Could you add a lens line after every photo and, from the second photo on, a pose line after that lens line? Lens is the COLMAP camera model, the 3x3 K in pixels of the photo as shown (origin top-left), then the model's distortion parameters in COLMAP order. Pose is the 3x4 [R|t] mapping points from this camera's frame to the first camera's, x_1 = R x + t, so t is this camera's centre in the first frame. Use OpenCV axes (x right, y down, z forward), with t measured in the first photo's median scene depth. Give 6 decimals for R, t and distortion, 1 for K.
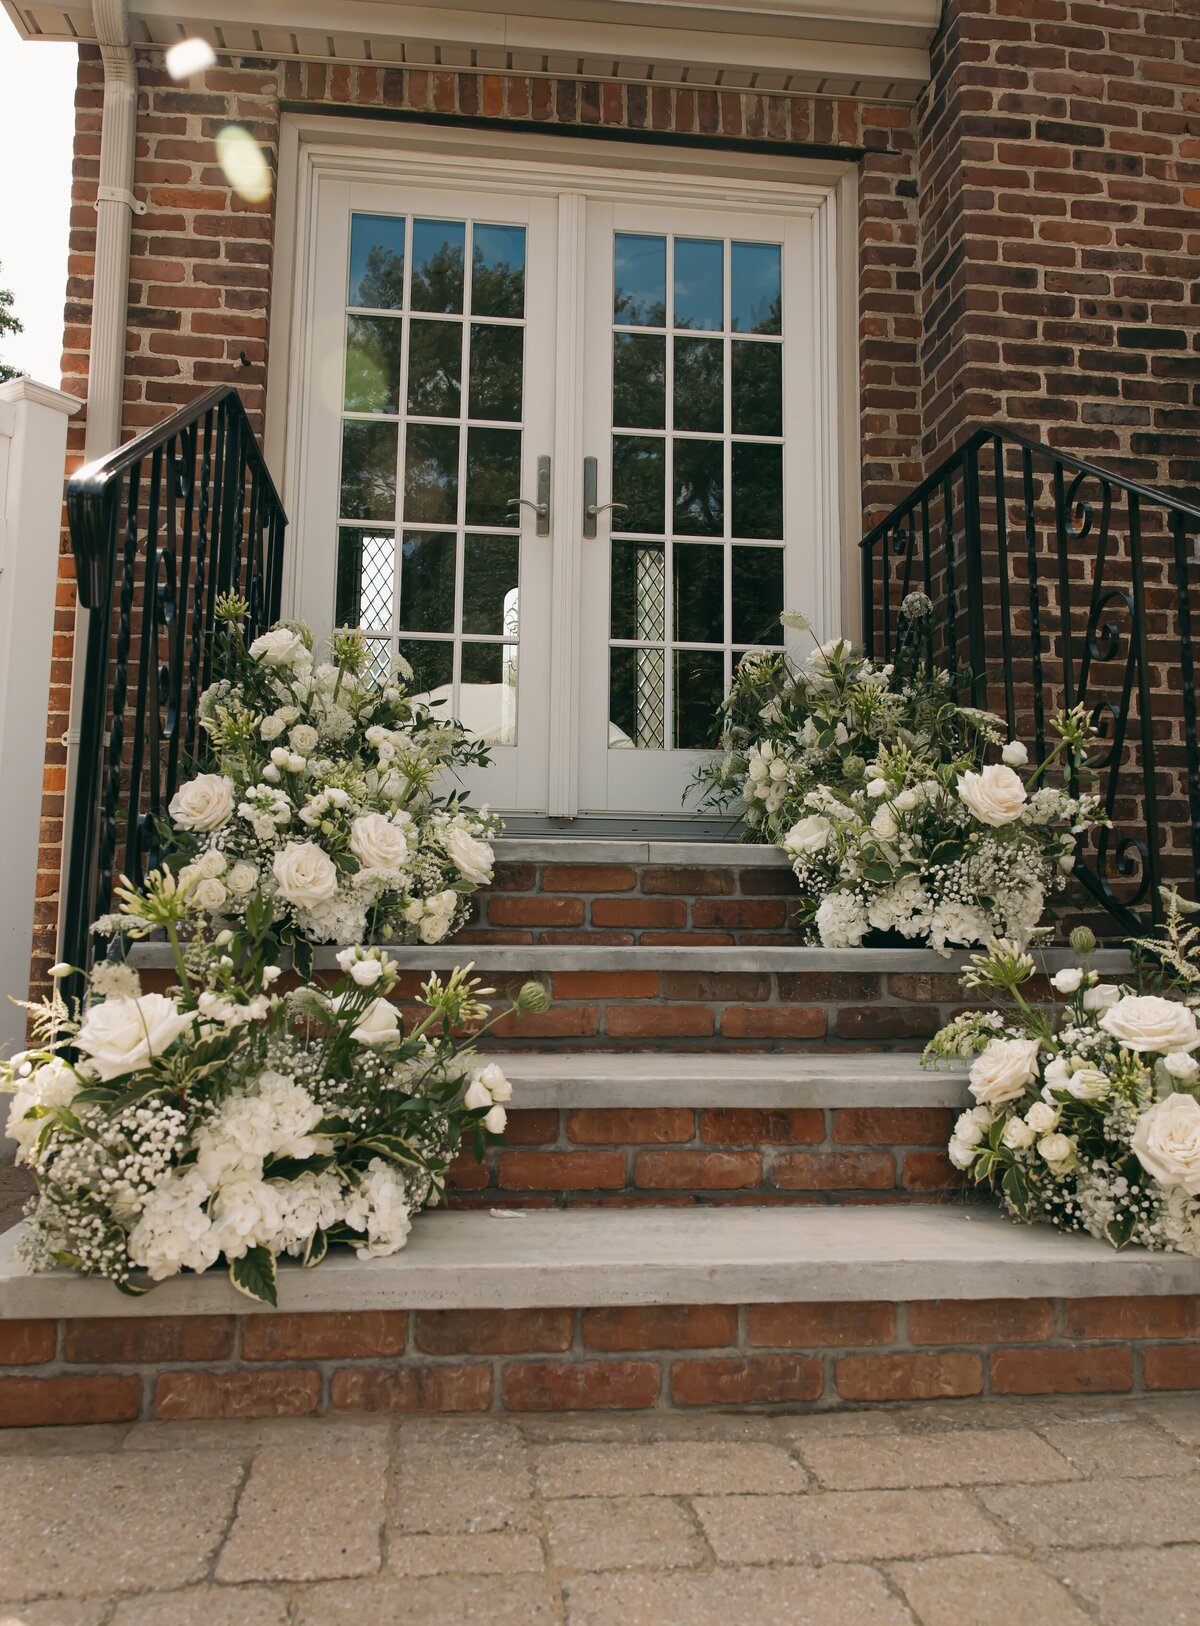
lens RADIAL K [[1269.2, 0, 631.2], [0, 1269.2, 786.0], [0, 0, 1]] dist [0.003922, 0.001023]
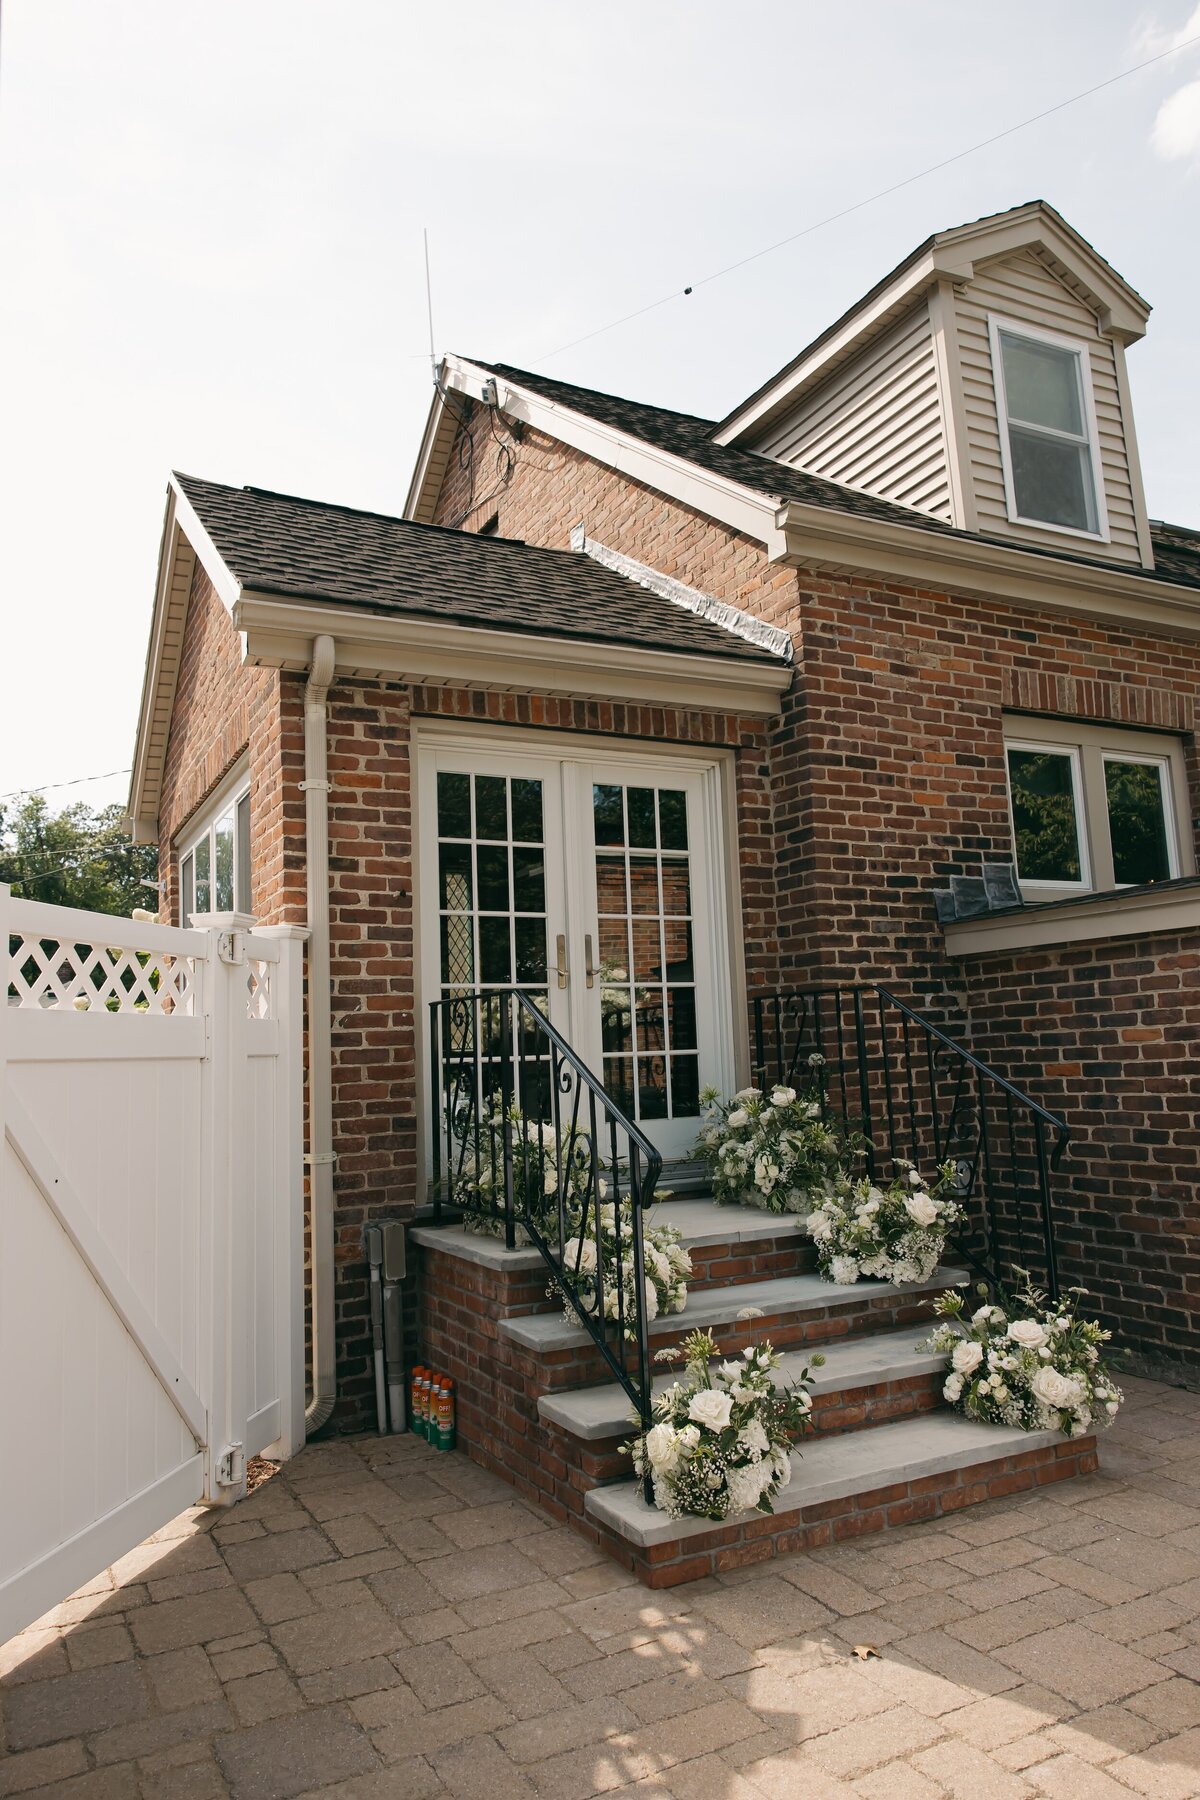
lens RADIAL K [[1215.6, 0, 601.5], [0, 1215.6, 899.9], [0, 0, 1]] dist [-0.004105, 0.010475]
pose [[0.933366, 0.004374, 0.358901, -0.596665], [-0.002002, 0.999974, -0.006979, -0.313222], [-0.358922, 0.005796, 0.933350, -0.441784]]
